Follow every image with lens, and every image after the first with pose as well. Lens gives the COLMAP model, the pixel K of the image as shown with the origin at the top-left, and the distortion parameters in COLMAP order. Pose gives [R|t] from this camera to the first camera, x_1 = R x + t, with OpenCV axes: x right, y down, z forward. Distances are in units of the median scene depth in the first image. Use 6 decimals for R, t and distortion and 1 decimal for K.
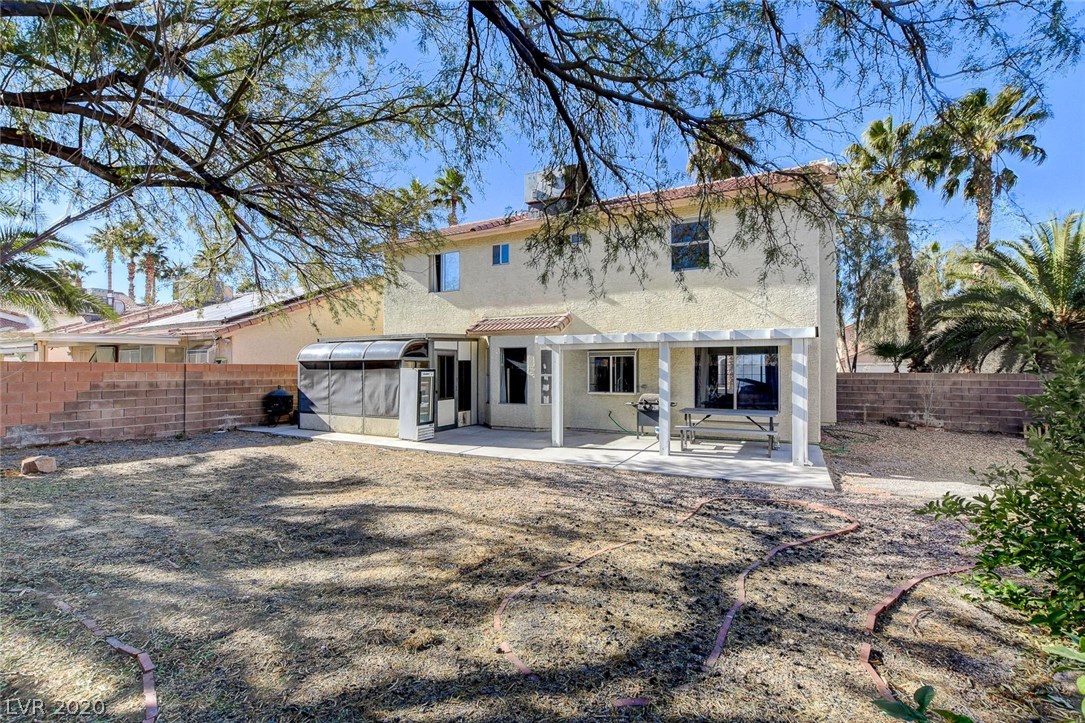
lens RADIAL K [[477.0, 0, 543.9], [0, 477.0, 364.3], [0, 0, 1]] dist [-0.022476, 0.004330]
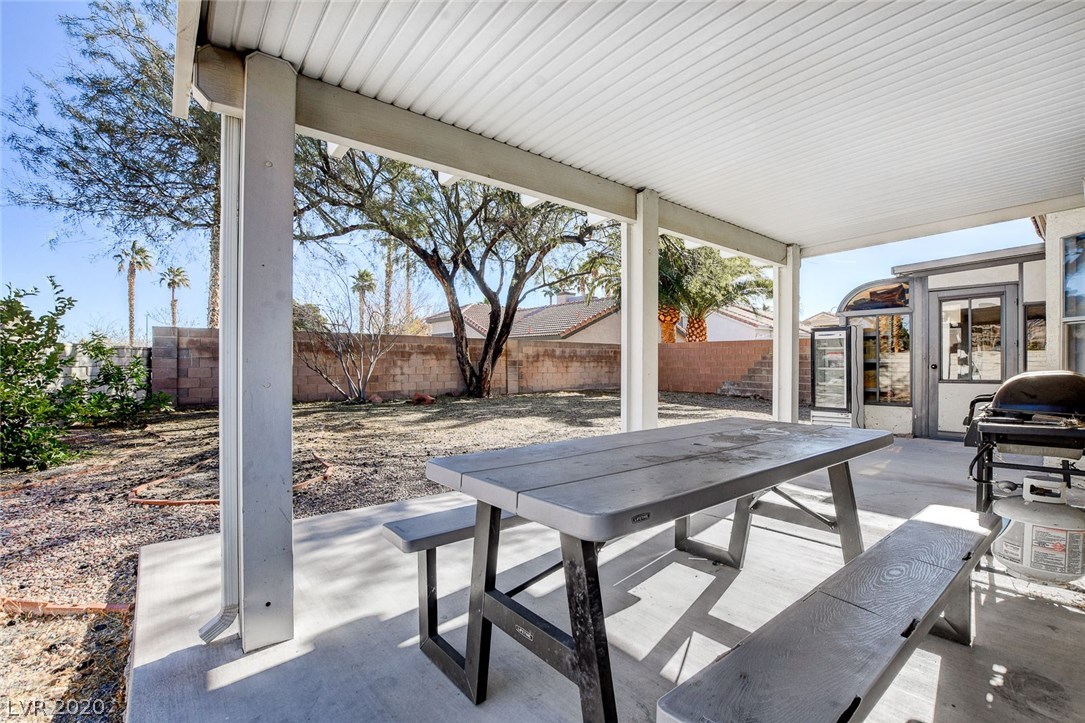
lens RADIAL K [[477.0, 0, 545.6], [0, 477.0, 363.9], [0, 0, 1]] dist [-0.022476, 0.004330]
pose [[-0.383619, 0.002804, -0.923487, 0.467846], [0.009345, 0.999956, -0.000845, 0.052287], [0.923444, -0.008954, -0.383629, 0.816566]]
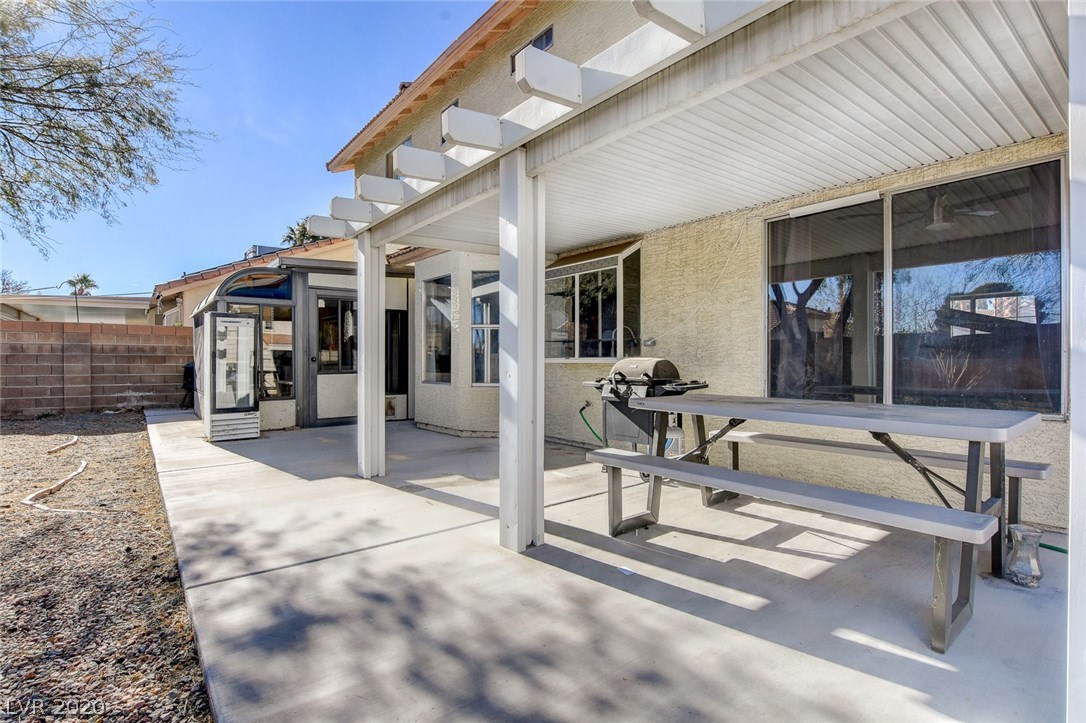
lens RADIAL K [[520.4, 0, 539.2], [0, 520.4, 359.5], [0, 0, 1]] dist [-0.020702, -0.000282]
pose [[0.916397, -0.000322, -0.400270, 0.296600], [0.004222, 0.999952, 0.008862, 0.055171], [0.400248, -0.009811, 0.916354, 0.539220]]
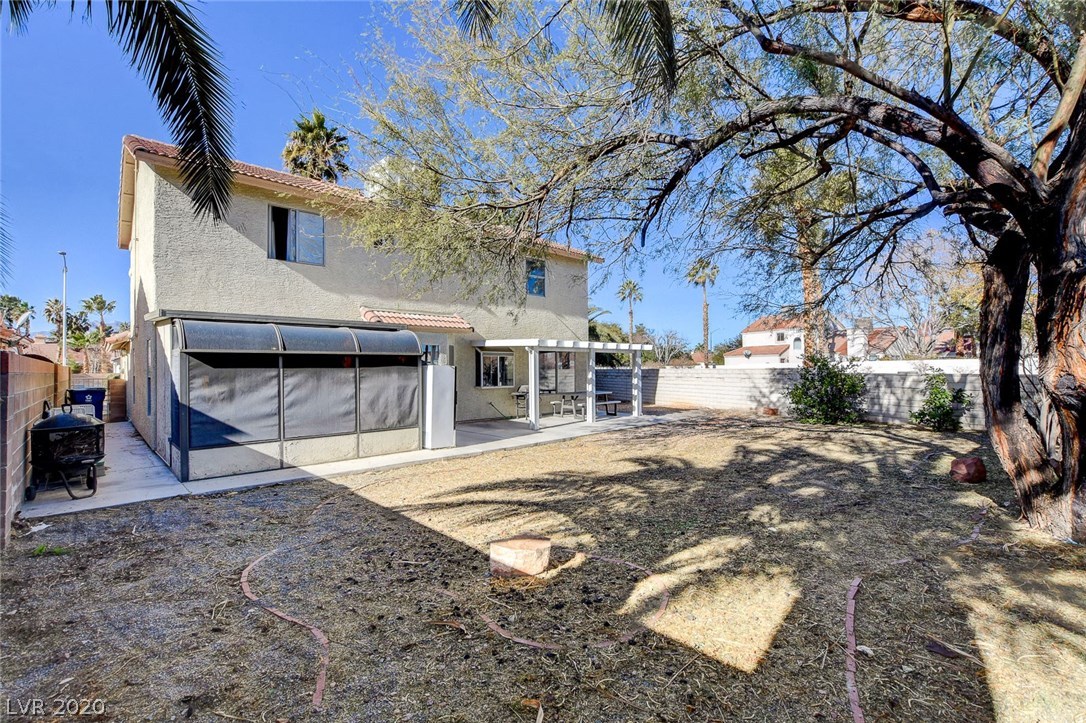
lens RADIAL K [[477.5, 0, 543.1], [0, 477.5, 364.1], [0, 0, 1]] dist [-0.022476, 0.004330]
pose [[0.321264, 0.005505, 0.946974, -0.955396], [-0.004762, 0.999980, -0.004198, 0.007391], [-0.946978, -0.003161, 0.321283, 0.496489]]
